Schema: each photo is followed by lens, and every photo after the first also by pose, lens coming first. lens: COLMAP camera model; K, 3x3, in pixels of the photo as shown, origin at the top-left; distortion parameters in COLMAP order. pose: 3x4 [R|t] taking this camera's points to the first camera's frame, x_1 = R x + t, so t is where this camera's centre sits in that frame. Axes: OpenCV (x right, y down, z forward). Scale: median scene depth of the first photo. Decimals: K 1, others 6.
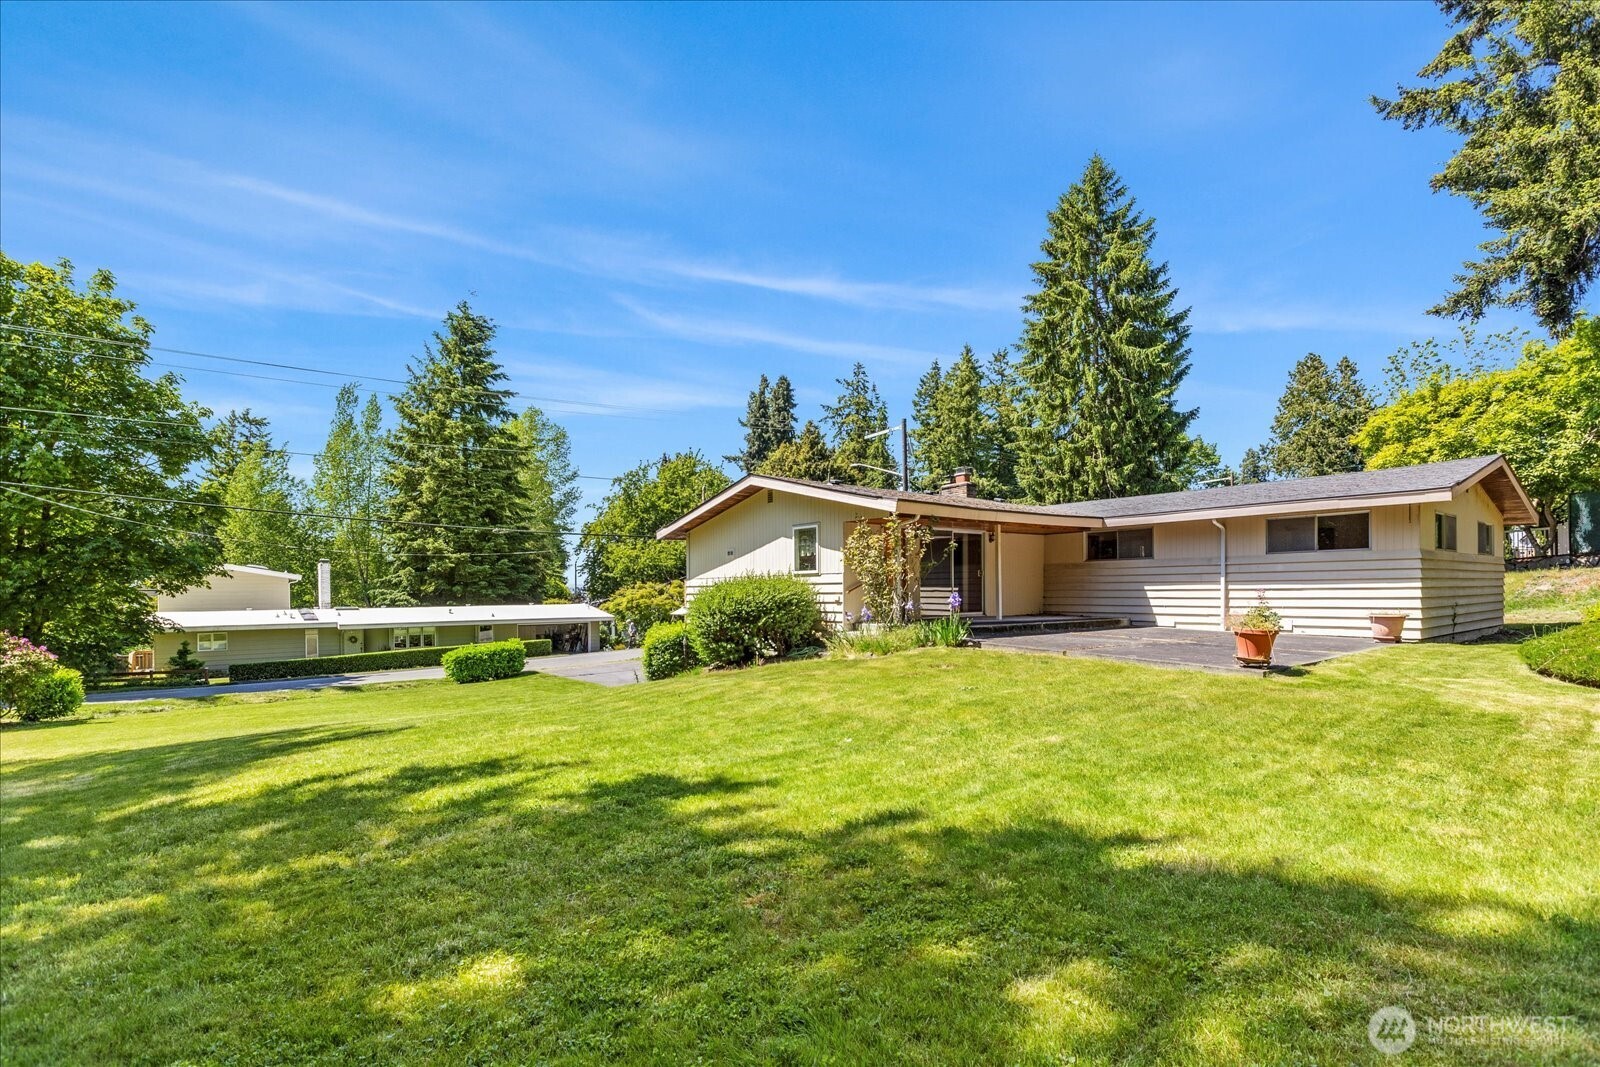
lens RADIAL K [[752.6, 0, 823.0], [0, 752.6, 594.6], [0, 0, 1]] dist [0.010623, -0.002849]
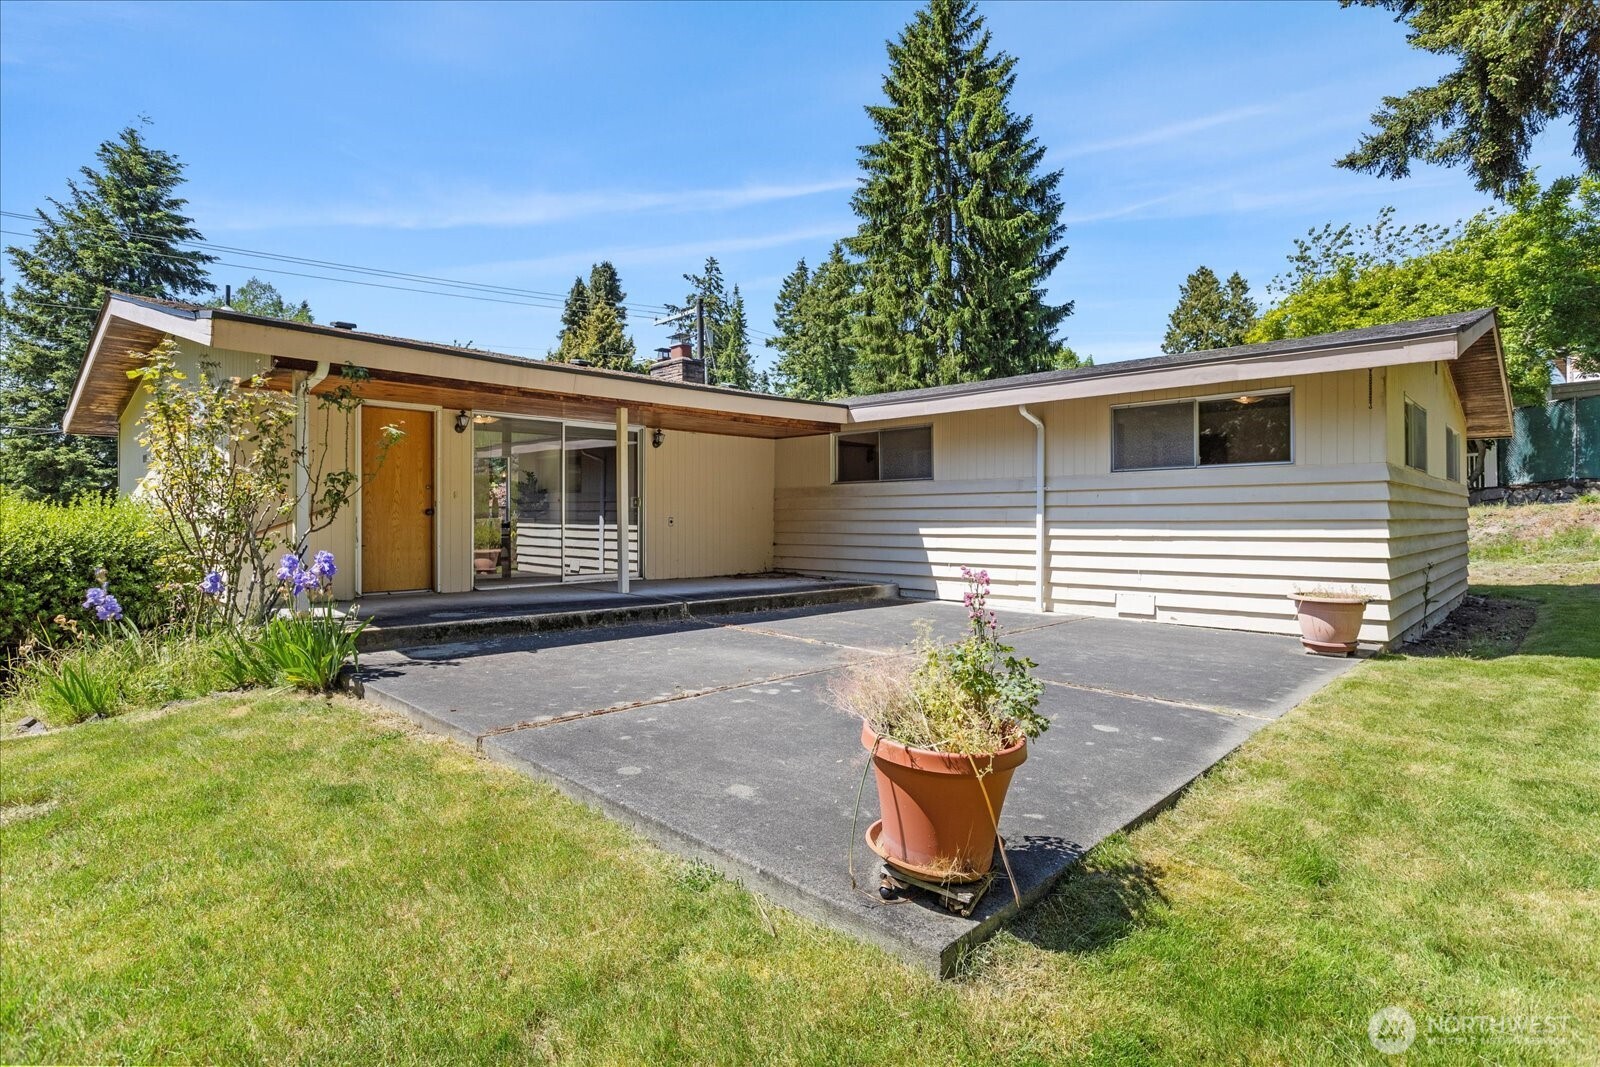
lens RADIAL K [[803.1, 0, 811.7], [0, 803.1, 517.5], [0, 0, 1]] dist [0.005638, -0.001148]
pose [[0.992712, 0.007442, 0.120283, 0.139696], [-0.006352, 0.999935, -0.009448, -0.006581], [-0.120345, 0.008615, 0.992695, 0.208330]]
